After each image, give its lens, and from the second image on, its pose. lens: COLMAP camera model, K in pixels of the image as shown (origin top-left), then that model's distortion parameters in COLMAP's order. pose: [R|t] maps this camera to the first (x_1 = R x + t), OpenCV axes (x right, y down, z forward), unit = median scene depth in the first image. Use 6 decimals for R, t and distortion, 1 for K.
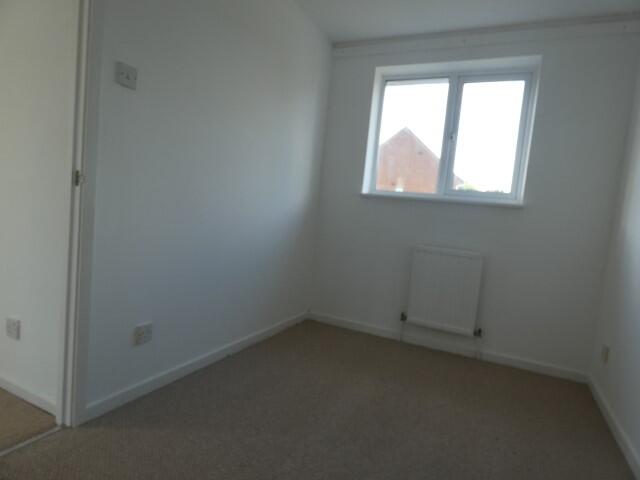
lens RADIAL K [[378.0, 0, 320.0], [0, 378.0, 240.0], [0, 0, 1]] dist [-0.000928, -0.000177]
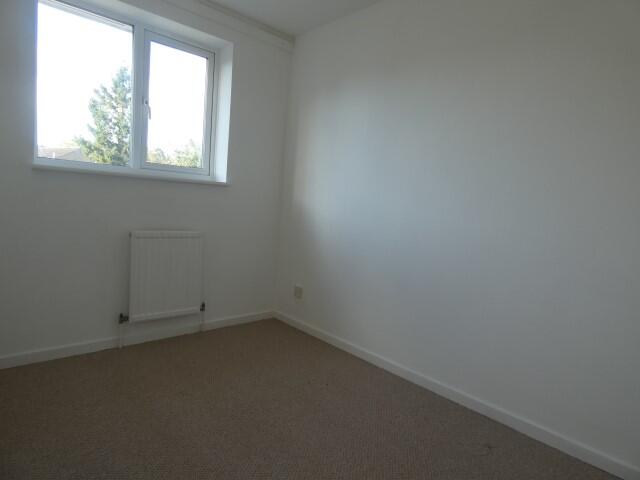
lens RADIAL K [[388.6, 0, 323.1], [0, 388.6, 240.0], [0, 0, 1]] dist [-0.004488, -0.003086]
pose [[0.388343, -0.166597, 0.906331, -0.373594], [0.040082, 0.985645, 0.164002, -0.093824], [-0.920643, -0.027361, 0.389446, 0.278975]]
